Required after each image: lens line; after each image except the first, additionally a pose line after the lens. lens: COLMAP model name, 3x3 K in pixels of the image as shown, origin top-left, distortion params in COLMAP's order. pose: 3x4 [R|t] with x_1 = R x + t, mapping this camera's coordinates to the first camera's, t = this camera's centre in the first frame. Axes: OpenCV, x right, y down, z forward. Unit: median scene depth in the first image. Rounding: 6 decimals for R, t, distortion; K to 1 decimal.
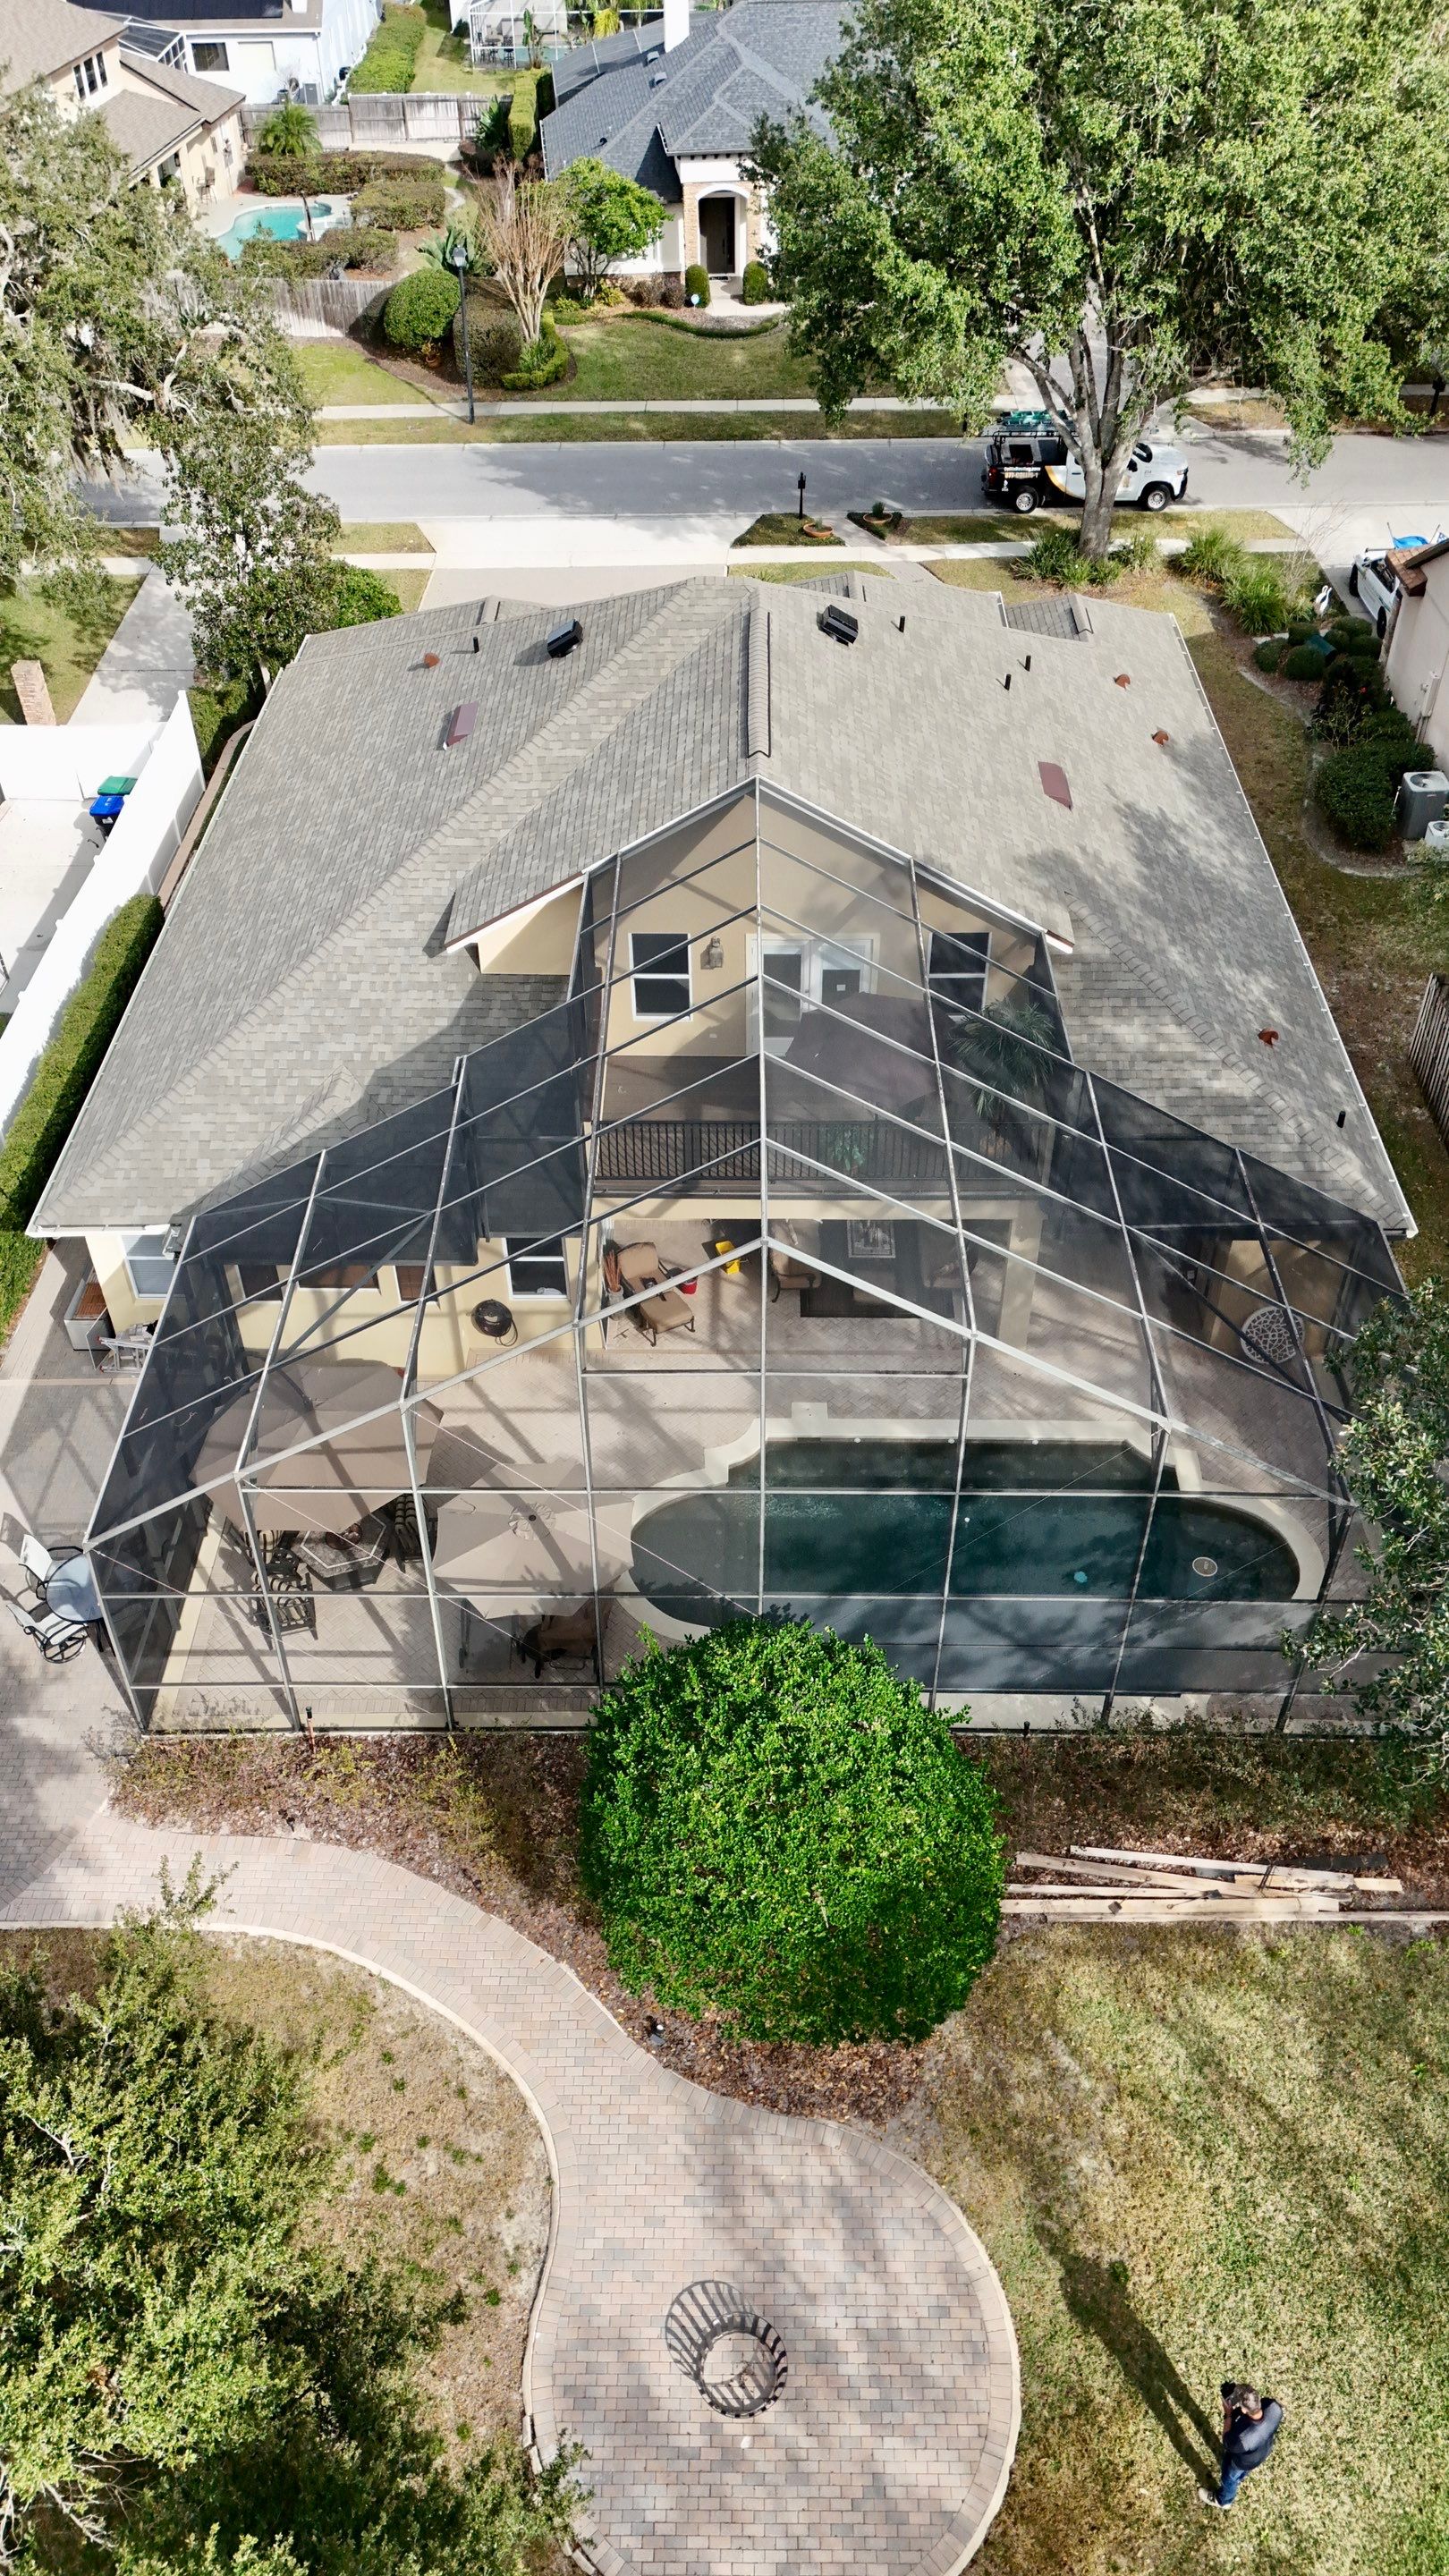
lens RADIAL K [[1915.0, 0, 724.5], [0, 1915.0, 1288.0], [0, 0, 1]] dist [0.063632, -0.061521]
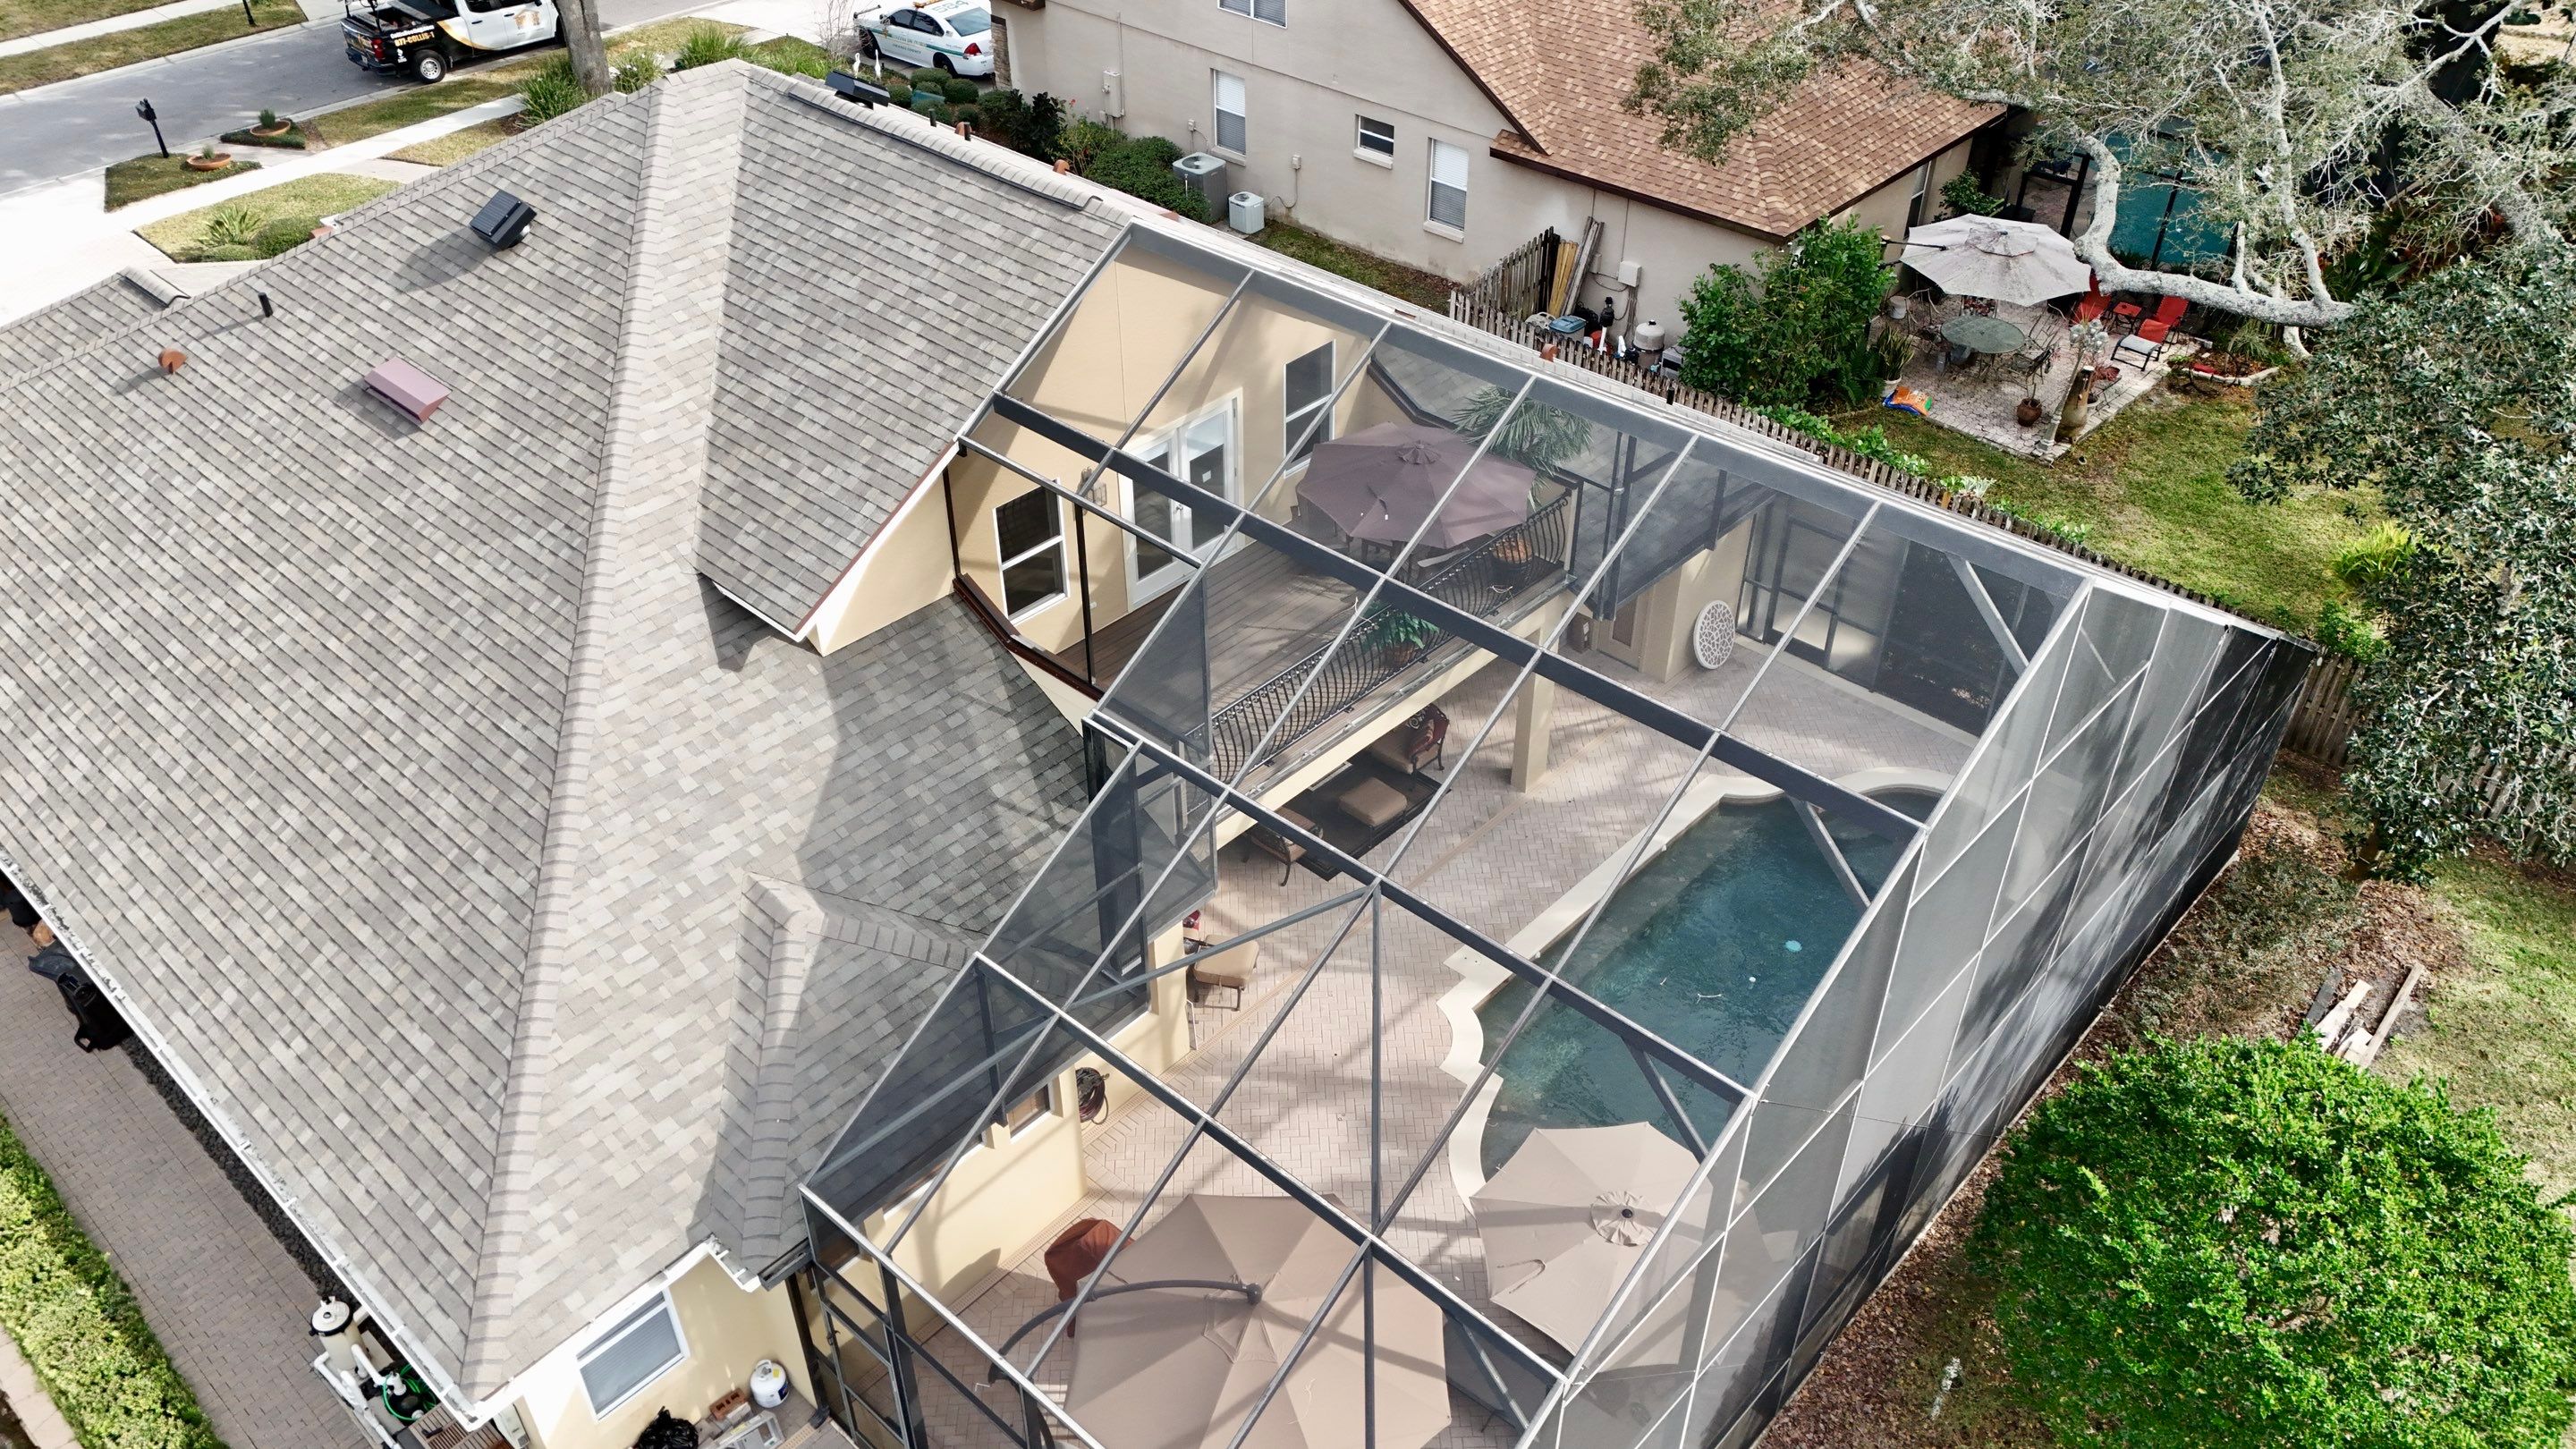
lens RADIAL K [[1915.0, 0, 1288.0], [0, 1915.0, 724.5], [0, 0, 1]] dist [0.063632, -0.061521]
pose [[0.669152, -0.445724, 0.594614, -0.223559], [0.489922, 0.866240, 0.098000, -0.068860], [-0.558760, 0.225738, 0.798016, 0.205712]]
